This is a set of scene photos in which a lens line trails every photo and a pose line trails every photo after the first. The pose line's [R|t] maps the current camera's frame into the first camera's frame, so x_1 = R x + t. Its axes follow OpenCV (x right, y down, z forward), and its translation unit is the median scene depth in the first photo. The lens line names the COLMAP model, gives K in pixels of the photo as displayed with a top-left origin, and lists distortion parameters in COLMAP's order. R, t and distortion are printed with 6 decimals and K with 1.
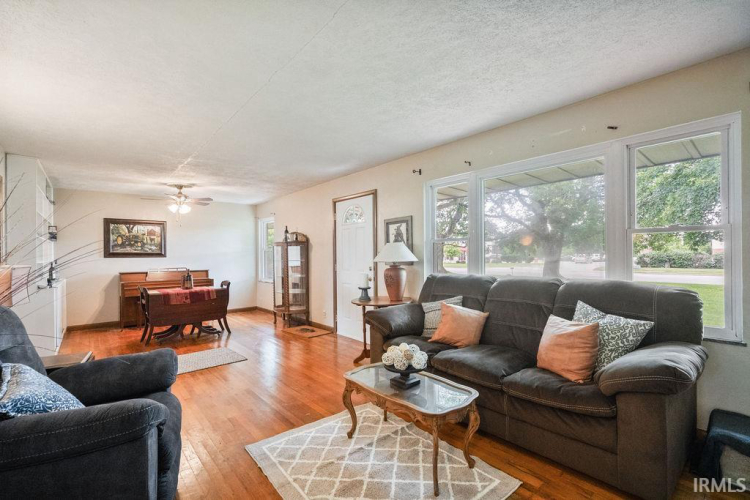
lens RADIAL K [[329.6, 0, 376.5], [0, 329.6, 254.3], [0, 0, 1]] dist [0.000358, -0.000133]
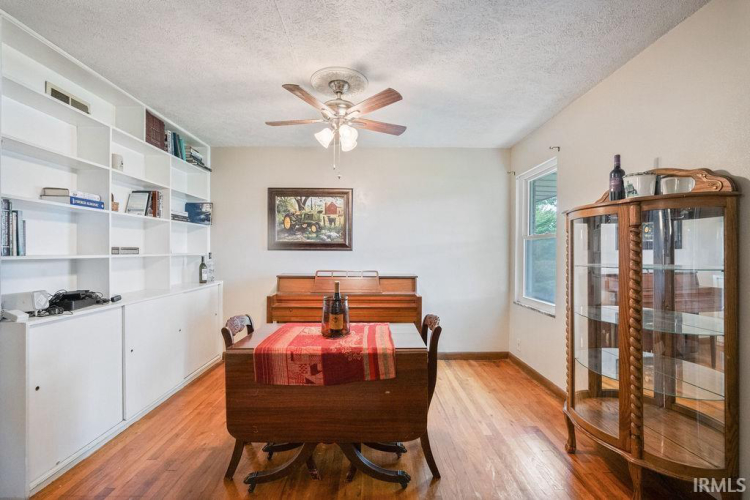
lens RADIAL K [[329.6, 0, 373.6], [0, 329.6, 254.5], [0, 0, 1]] dist [0.000358, -0.000133]
pose [[0.756612, 0.018177, -0.653611, -0.243528], [-0.009509, 0.999814, 0.016797, 0.005668], [0.653795, -0.006494, 0.756644, 0.616053]]
